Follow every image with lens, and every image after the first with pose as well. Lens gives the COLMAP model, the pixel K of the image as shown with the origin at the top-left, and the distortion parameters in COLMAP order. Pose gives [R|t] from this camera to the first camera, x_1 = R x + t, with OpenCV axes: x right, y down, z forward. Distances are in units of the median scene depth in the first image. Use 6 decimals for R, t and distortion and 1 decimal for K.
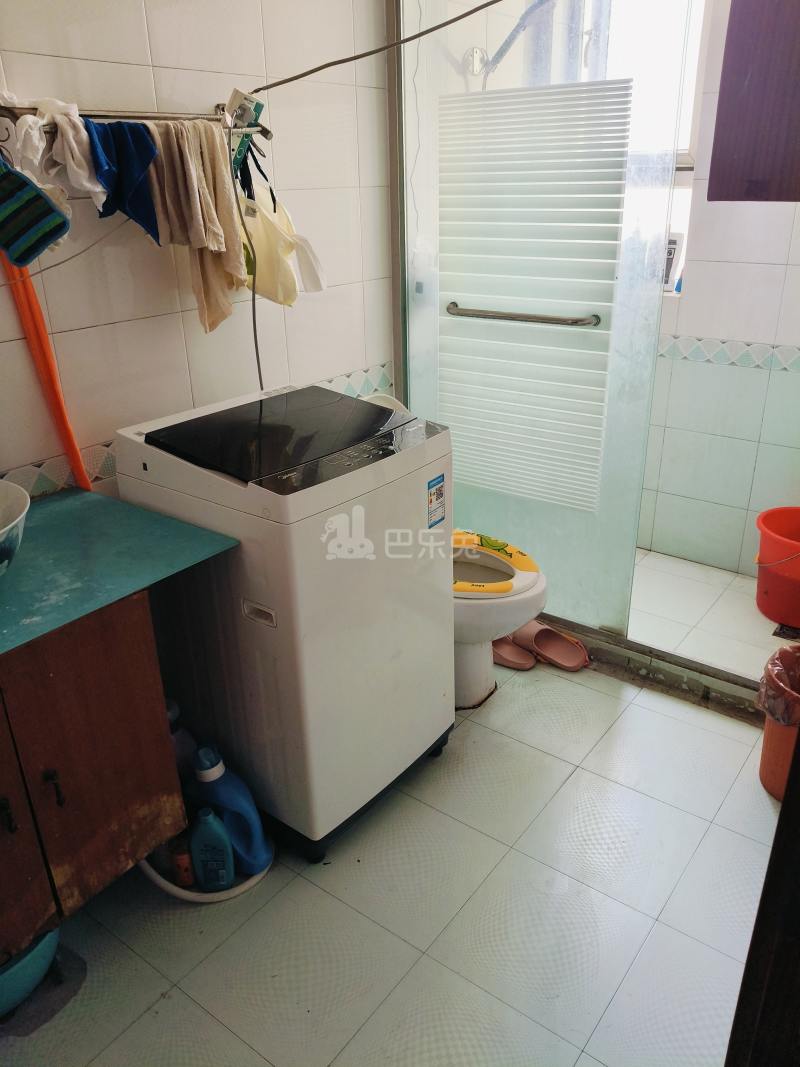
lens RADIAL K [[812.7, 0, 388.5], [0, 812.7, 537.3], [0, 0, 1]] dist [0.021612, -0.065980]
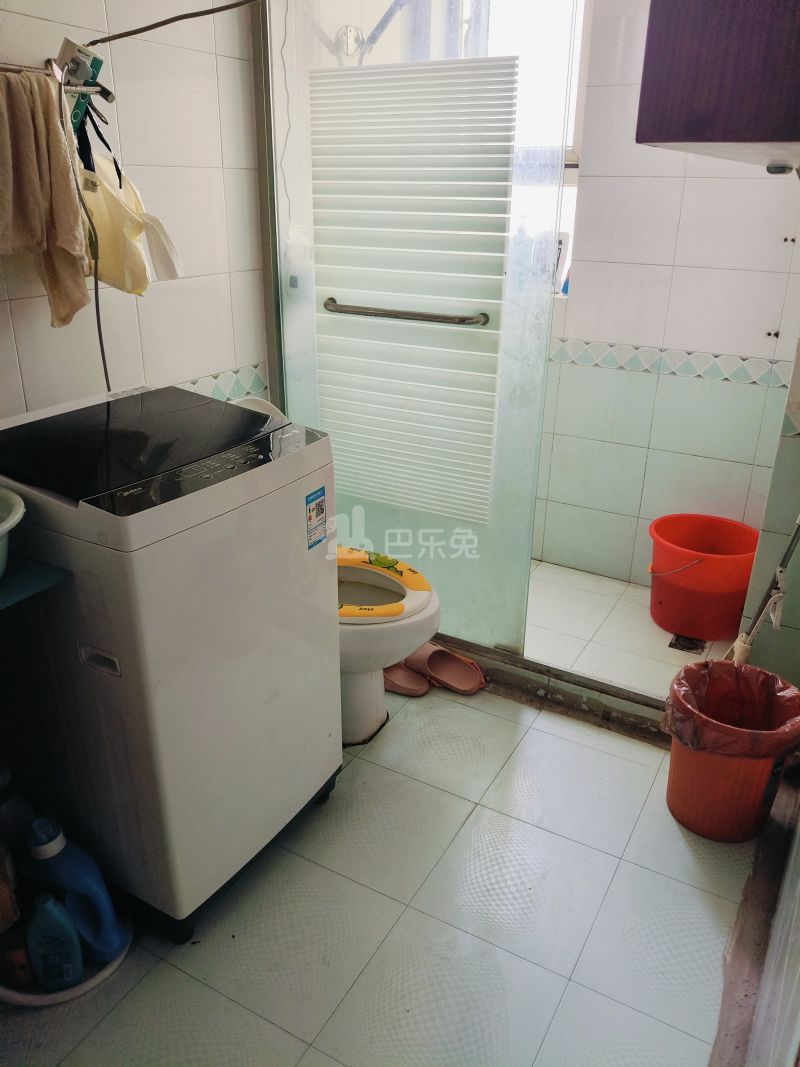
lens RADIAL K [[812.7, 0, 393.9], [0, 812.7, 532.5], [0, 0, 1]] dist [0.021612, -0.065980]
pose [[0.989769, -0.021213, 0.141097, 0.018843], [0.023407, 0.999629, -0.013903, -0.014085], [-0.140749, 0.017064, 0.989898, 0.113704]]
